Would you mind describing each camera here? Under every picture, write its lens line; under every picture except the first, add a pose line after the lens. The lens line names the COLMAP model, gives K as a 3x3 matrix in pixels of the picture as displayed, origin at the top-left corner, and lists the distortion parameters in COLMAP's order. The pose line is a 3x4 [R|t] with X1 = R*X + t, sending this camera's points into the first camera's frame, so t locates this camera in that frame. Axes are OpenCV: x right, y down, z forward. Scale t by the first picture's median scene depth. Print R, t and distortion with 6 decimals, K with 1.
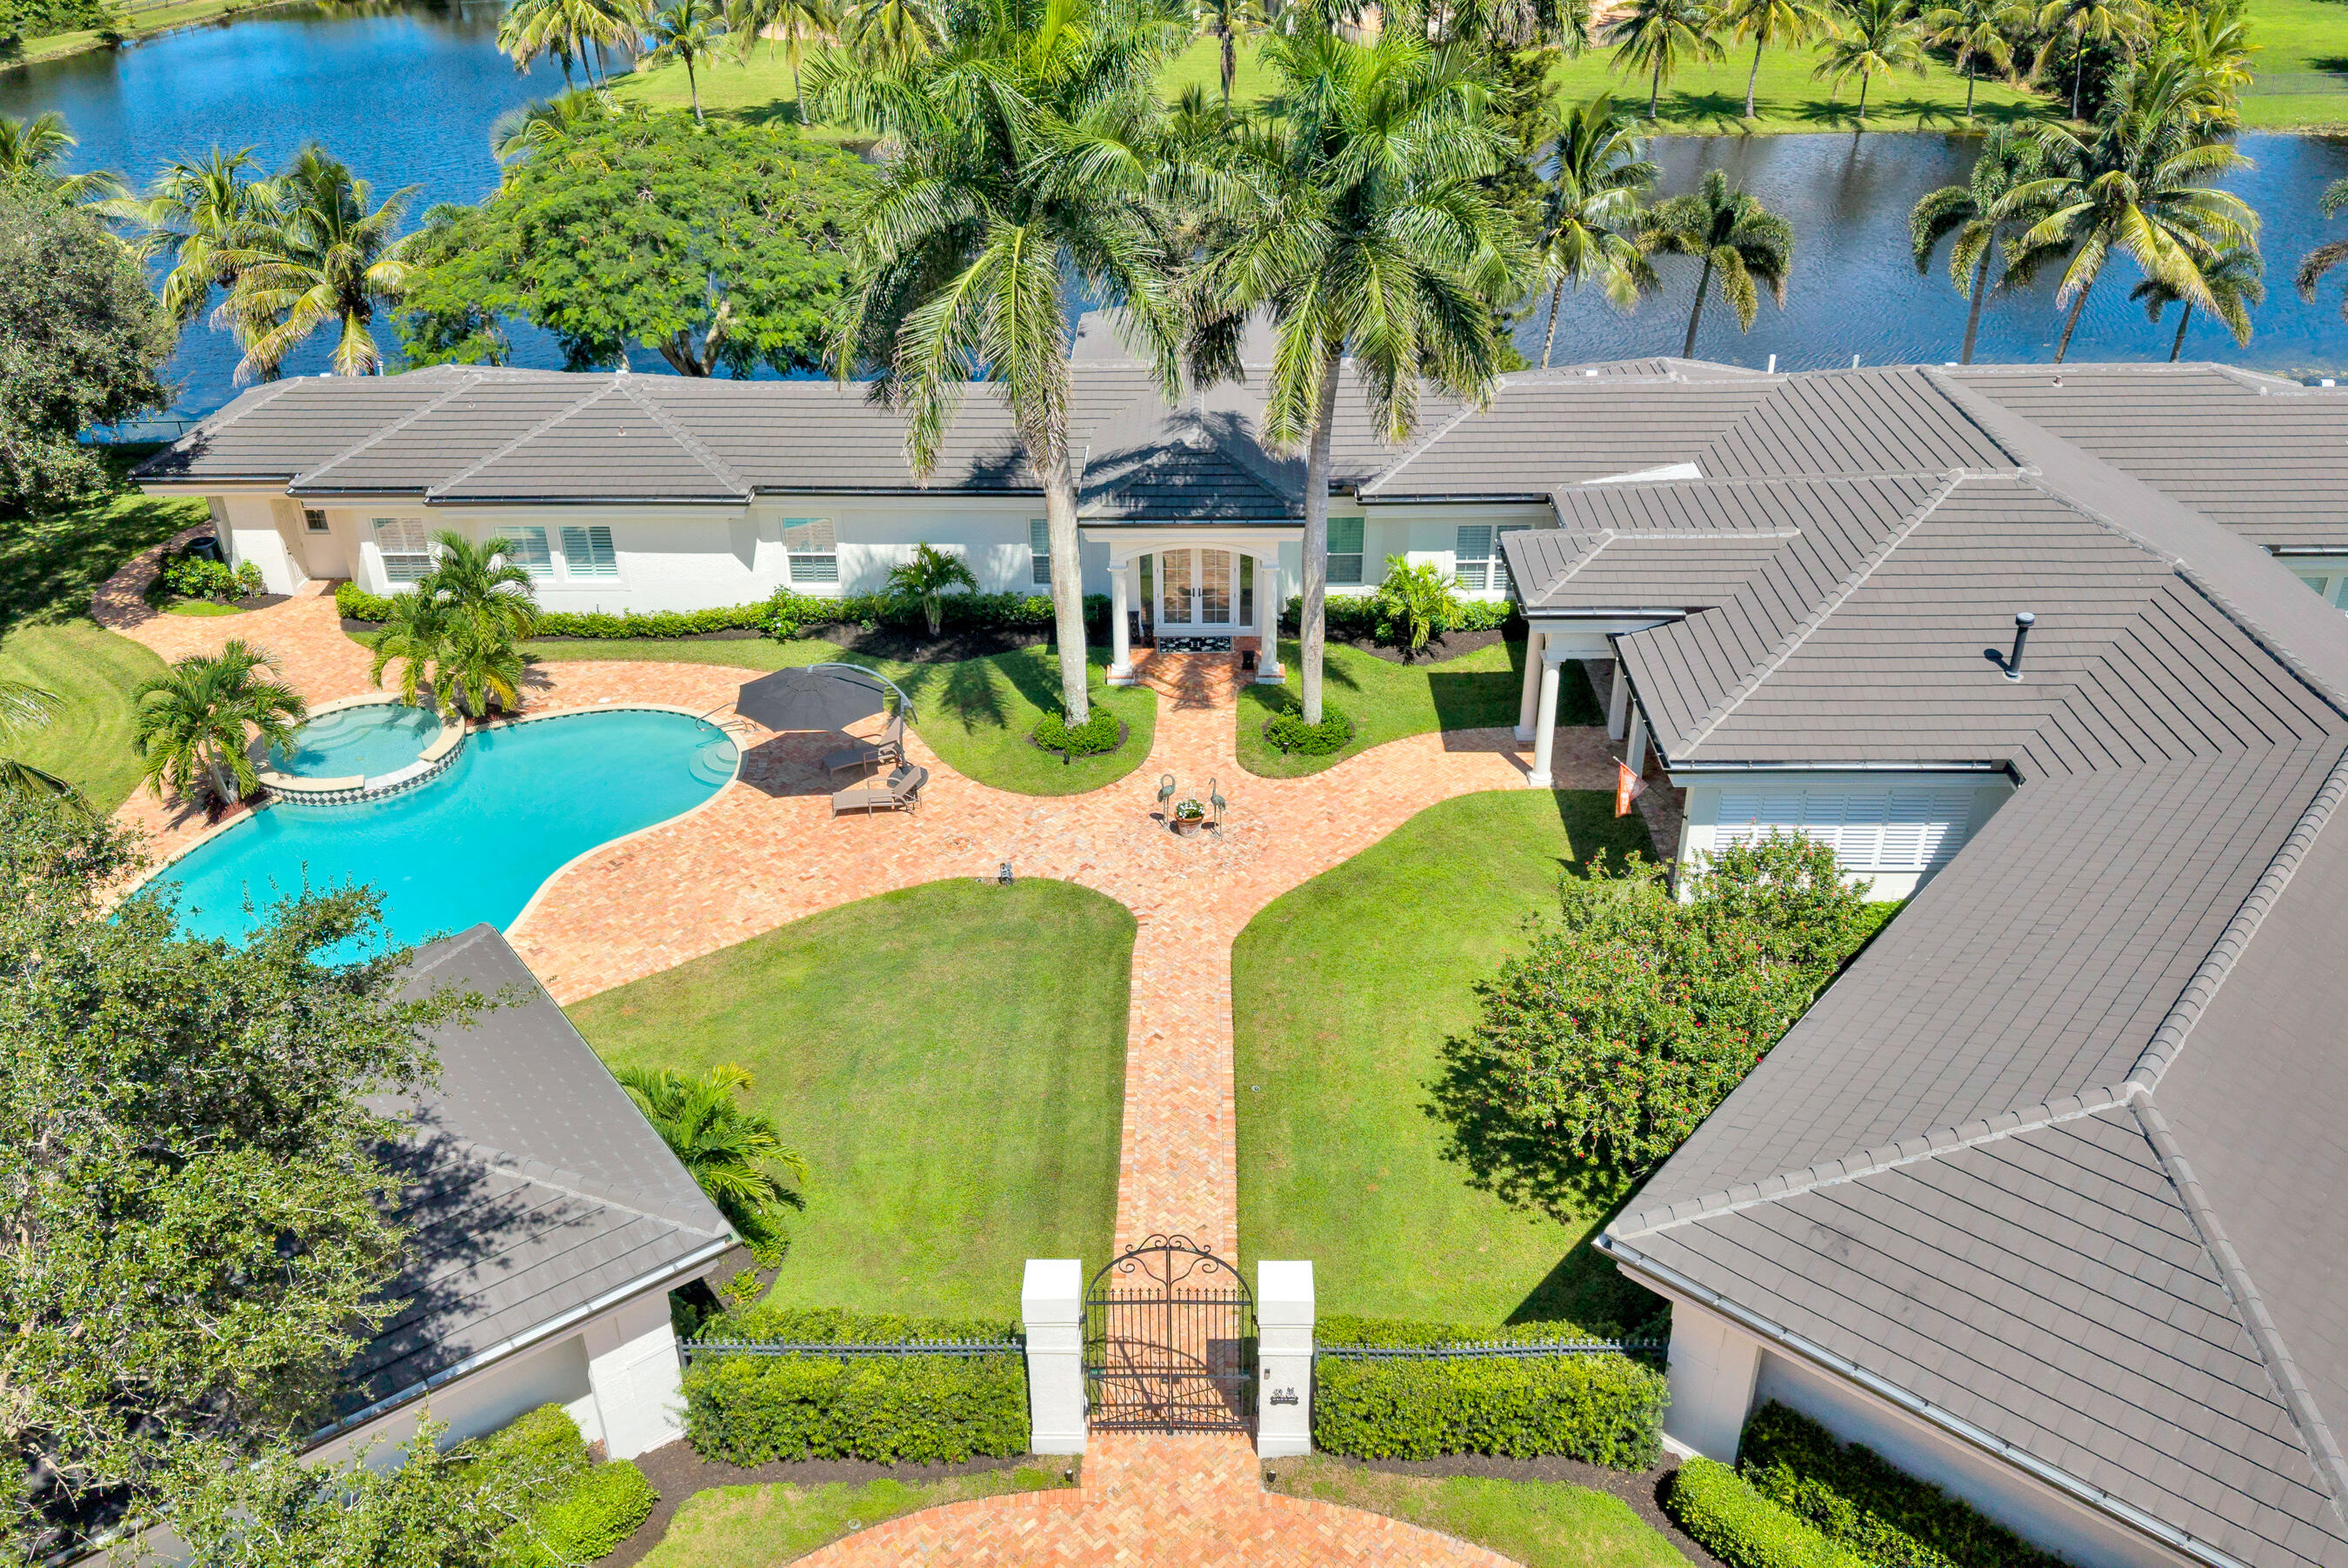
lens RADIAL K [[1764.0, 0, 1184.2], [0, 1764.0, 817.2], [0, 0, 1]] dist [0.024784, -0.009731]
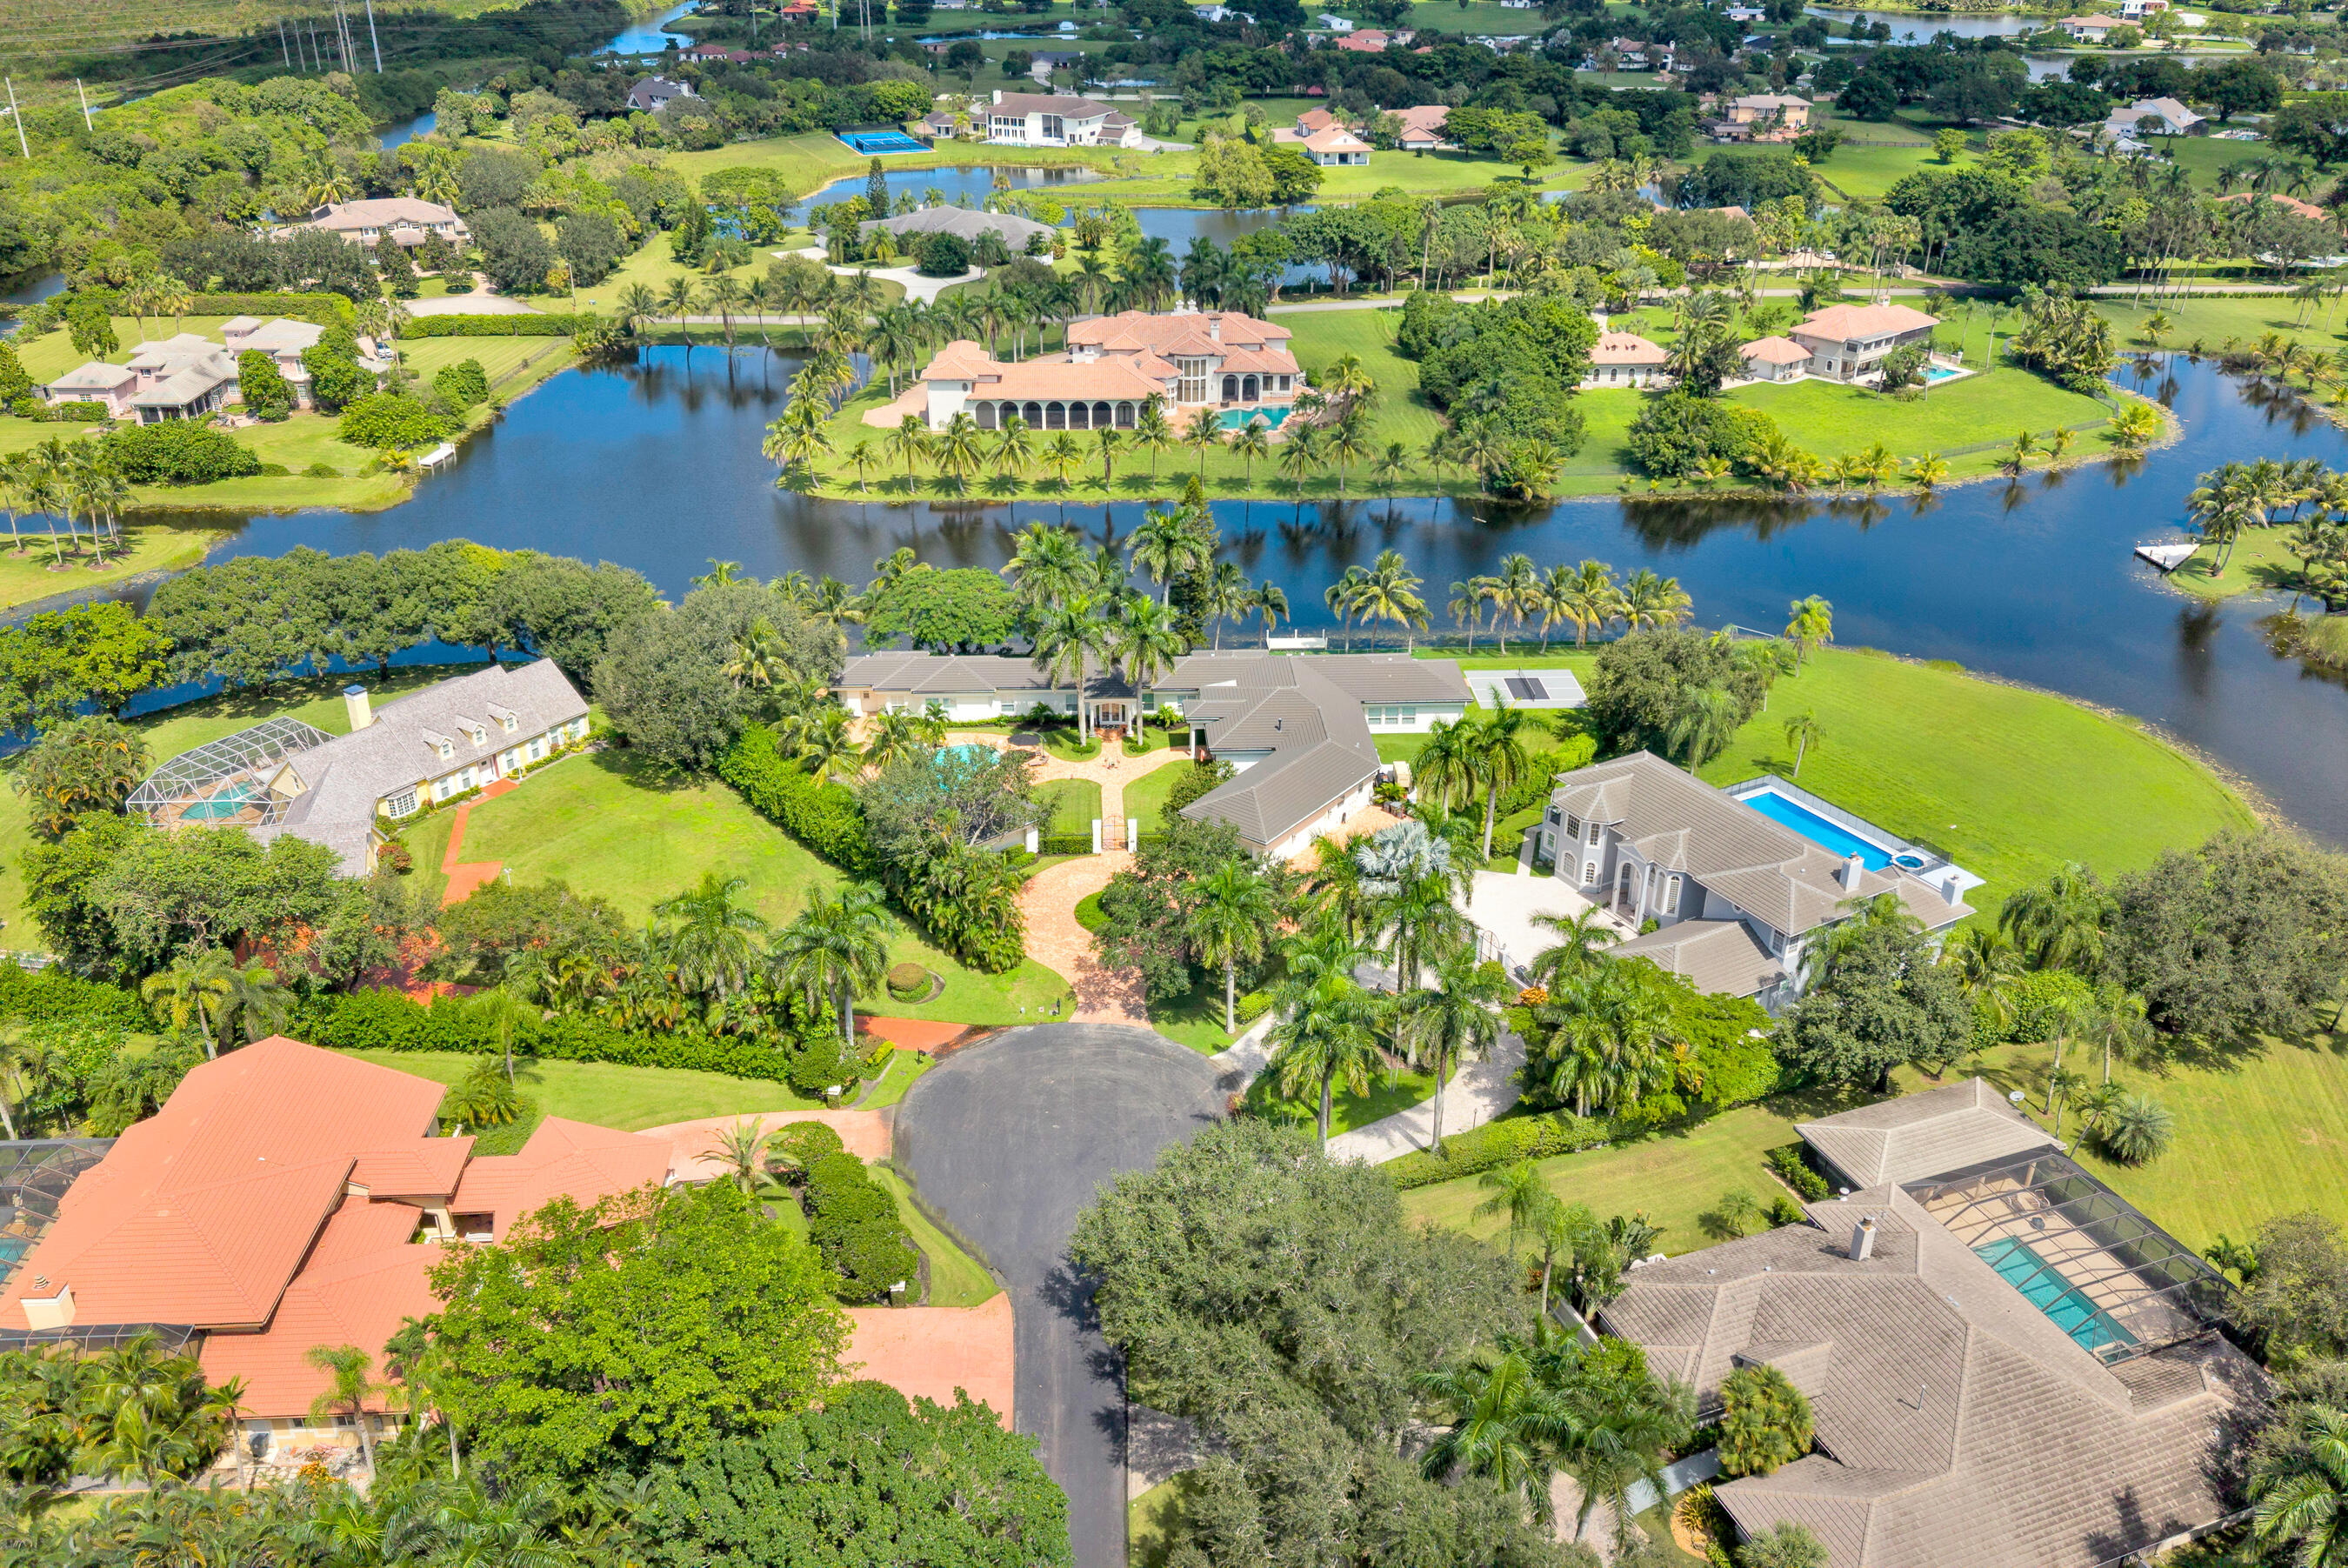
lens RADIAL K [[1764.0, 0, 1184.2], [0, 1764.0, 817.2], [0, 0, 1]] dist [0.024784, -0.009731]
pose [[0.997051, -0.012427, 0.075731, -0.133227], [0.015905, 0.998838, -0.045495, 0.292572], [-0.075077, 0.046566, 0.996090, -2.997596]]
